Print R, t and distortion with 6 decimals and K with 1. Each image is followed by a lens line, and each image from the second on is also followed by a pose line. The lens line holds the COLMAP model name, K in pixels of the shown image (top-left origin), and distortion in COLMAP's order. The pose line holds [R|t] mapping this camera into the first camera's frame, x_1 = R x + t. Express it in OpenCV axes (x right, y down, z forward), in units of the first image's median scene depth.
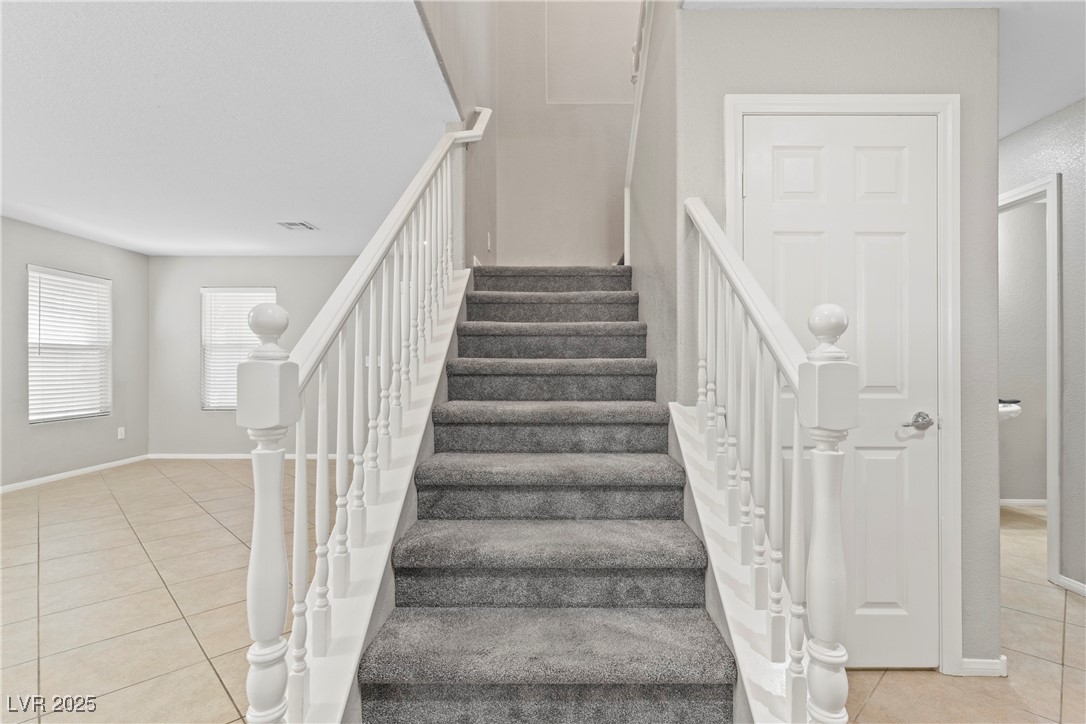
lens RADIAL K [[519.7, 0, 547.5], [0, 519.7, 365.6], [0, 0, 1]] dist [0.001793, 0.000216]
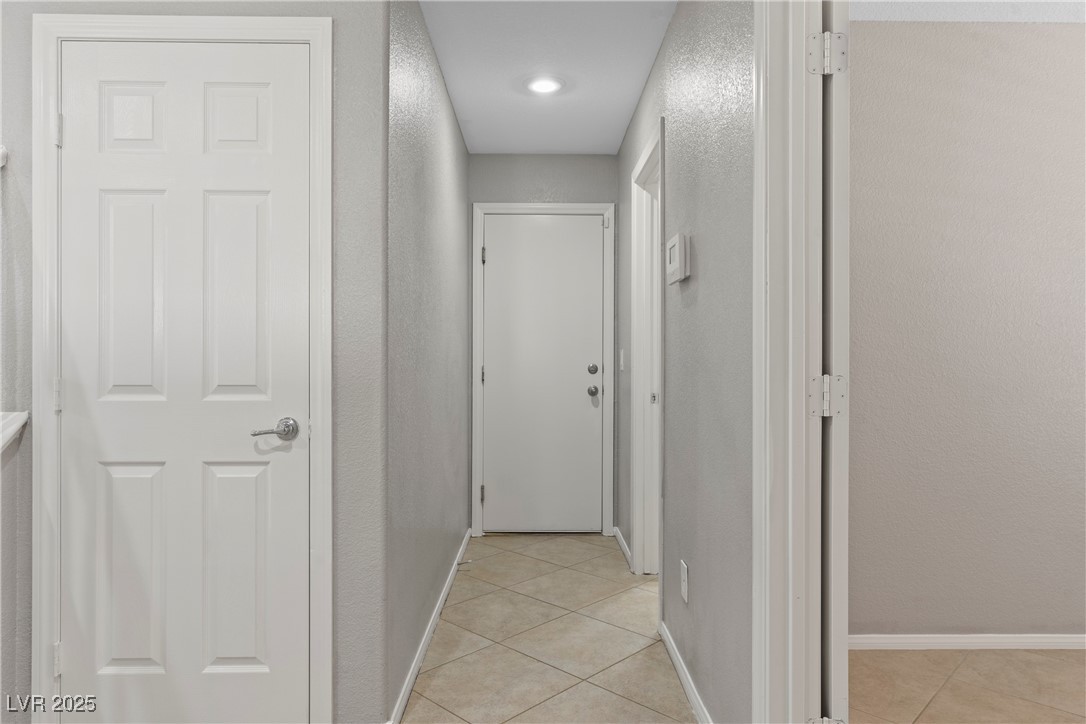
lens RADIAL K [[653.7, 0, 544.3], [0, 653.7, 362.5], [0, 0, 1]] dist [-0.001999, 0.002512]
pose [[0.999722, -0.003288, 0.023335, 1.087041], [0.003181, 0.999984, 0.004637, 0.001741], [-0.023350, -0.004562, 0.999717, -0.005930]]
